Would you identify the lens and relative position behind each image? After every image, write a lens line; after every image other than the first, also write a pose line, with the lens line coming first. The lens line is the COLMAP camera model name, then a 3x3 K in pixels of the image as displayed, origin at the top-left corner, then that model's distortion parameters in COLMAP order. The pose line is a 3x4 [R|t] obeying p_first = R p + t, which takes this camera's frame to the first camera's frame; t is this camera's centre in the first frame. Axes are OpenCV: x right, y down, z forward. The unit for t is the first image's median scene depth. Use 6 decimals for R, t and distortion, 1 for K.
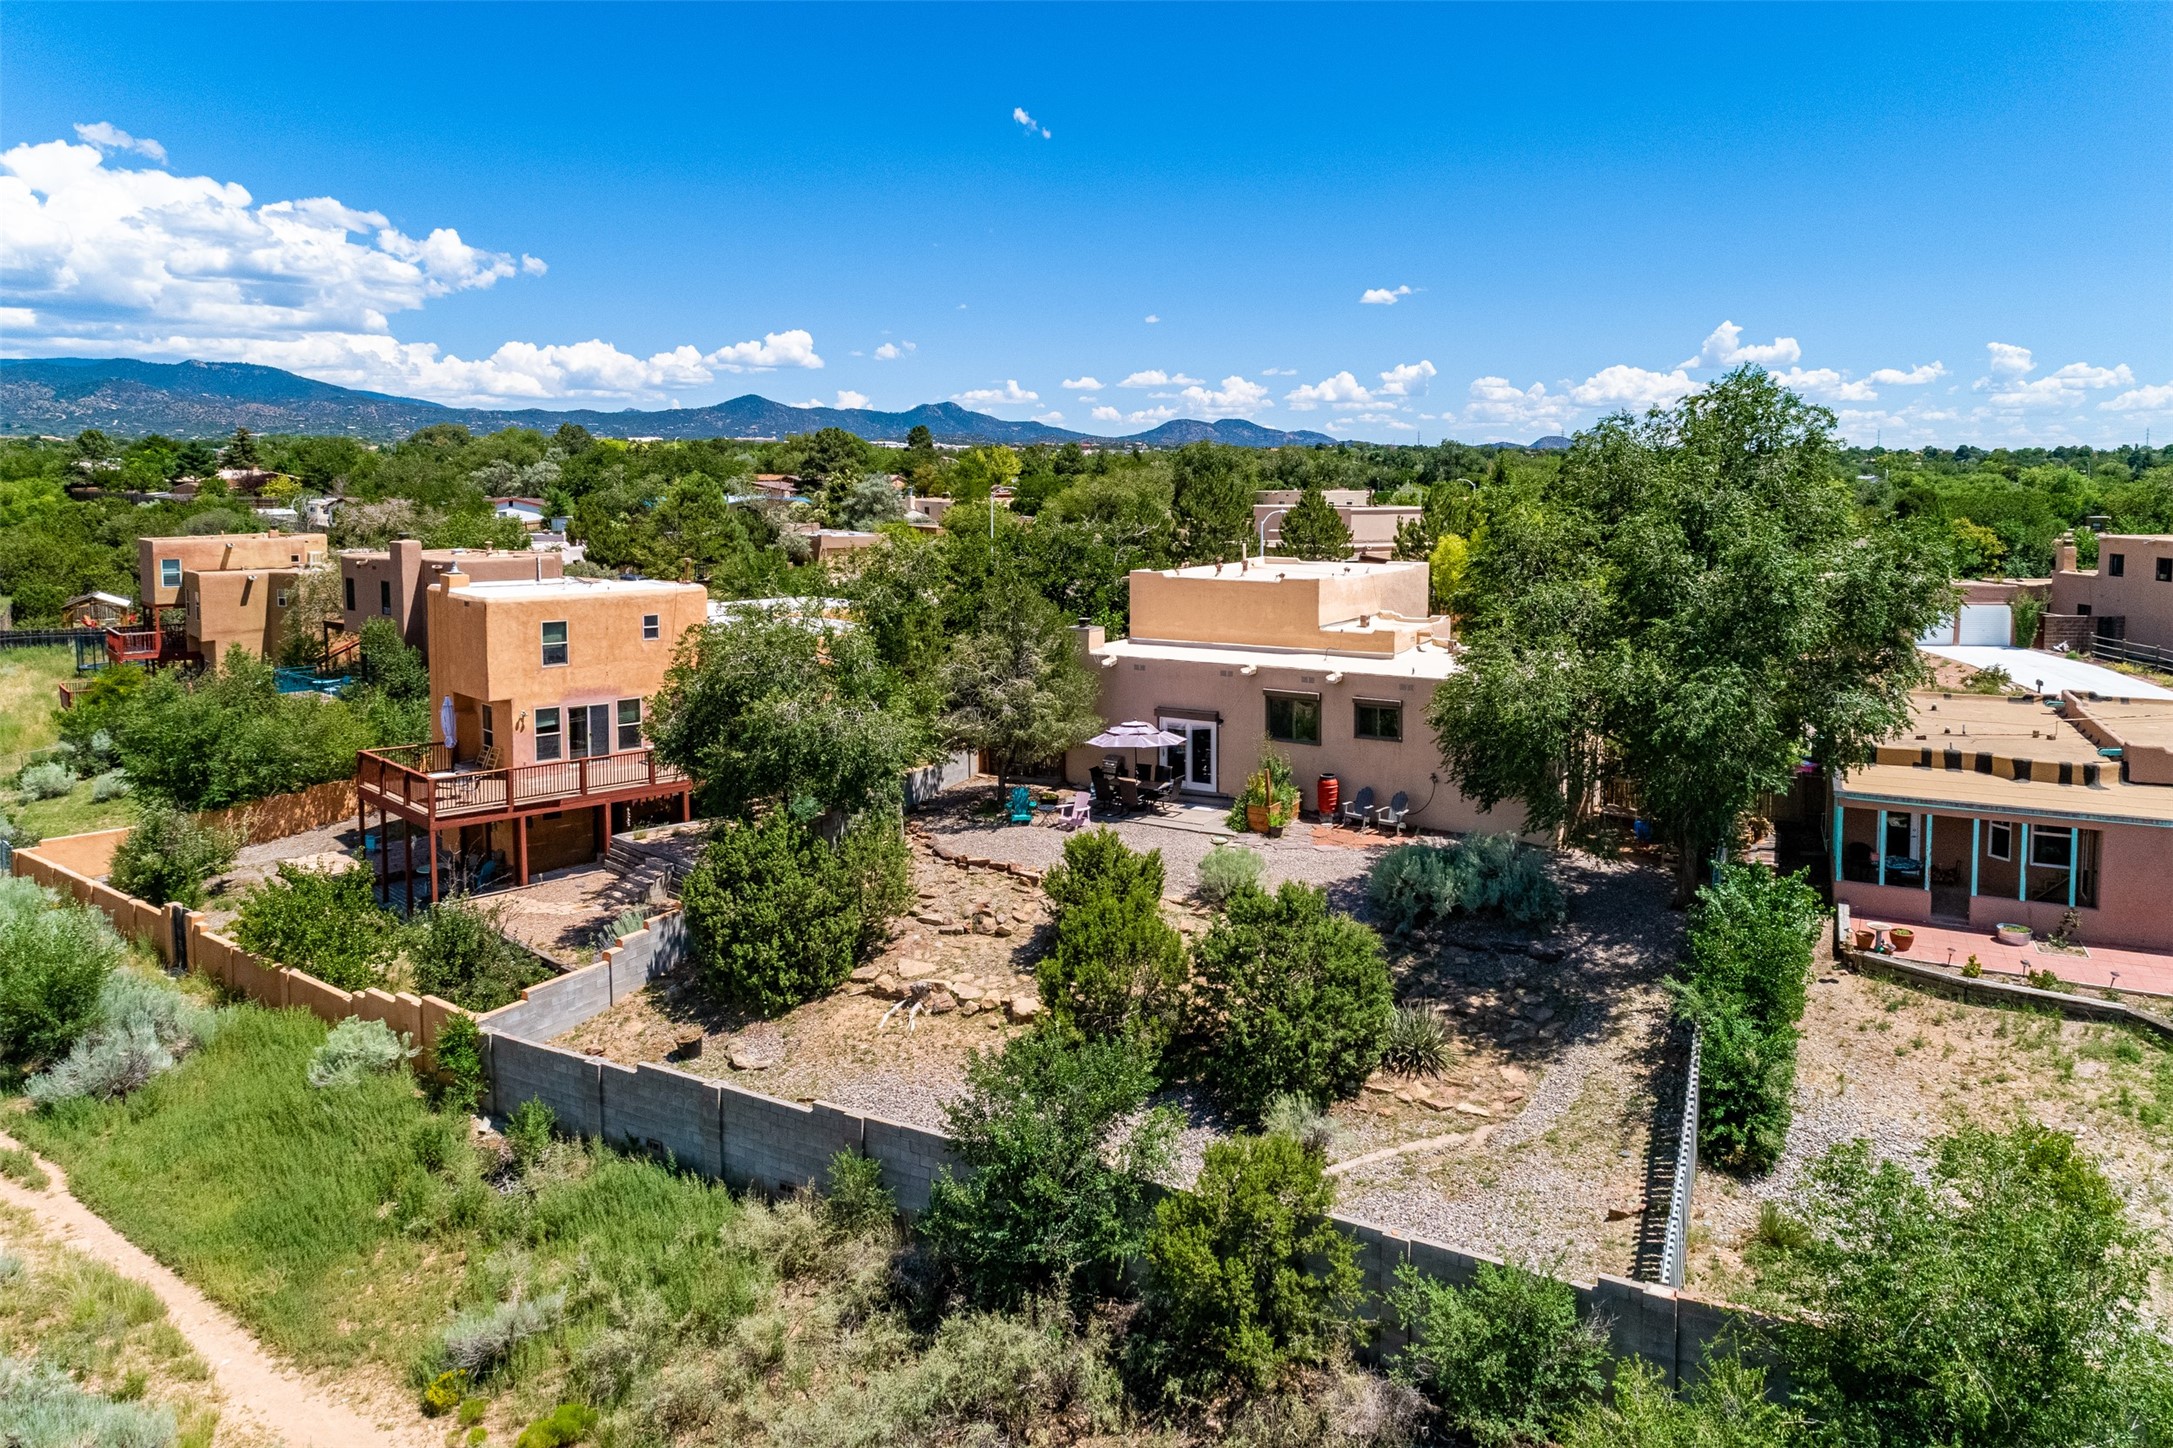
lens RADIAL K [[1489.1, 0, 1110.3], [0, 1489.1, 601.4], [0, 0, 1]] dist [0.016909, 0.013416]
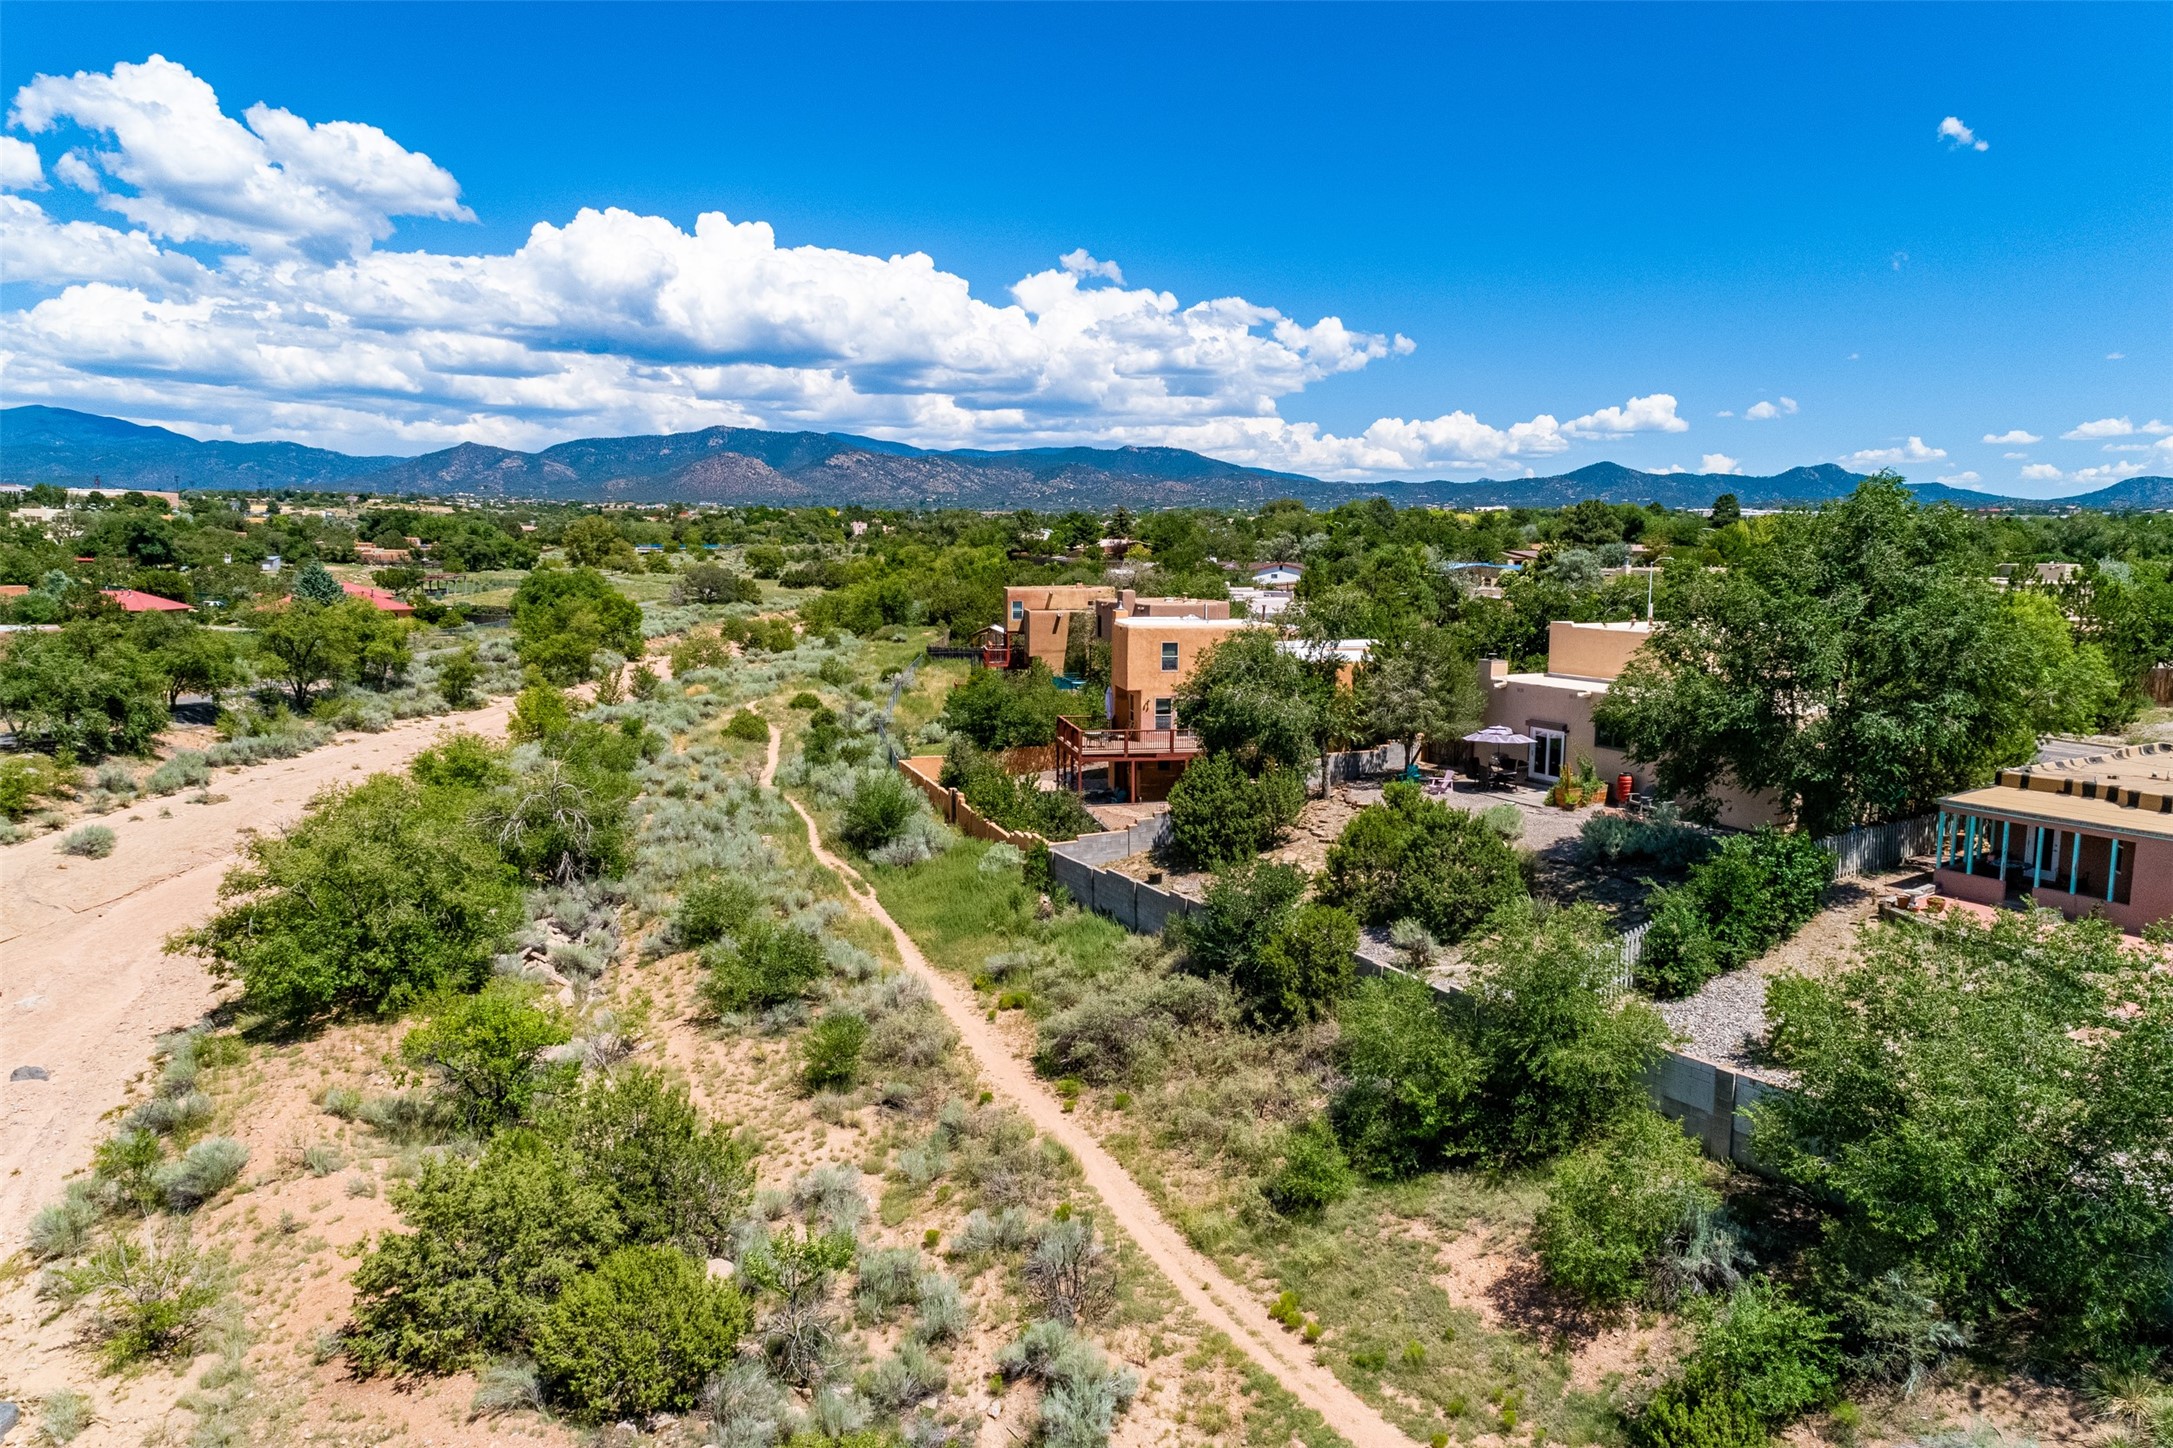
lens RADIAL K [[1489.1, 0, 1087.8], [0, 1489.1, 725.6], [0, 0, 1]] dist [0.016909, 0.013416]
pose [[0.838499, 0.071762, -0.540157, 0.103200], [-0.051747, 0.997297, 0.052166, 0.006289], [0.542440, -0.015790, 0.839946, -0.088302]]
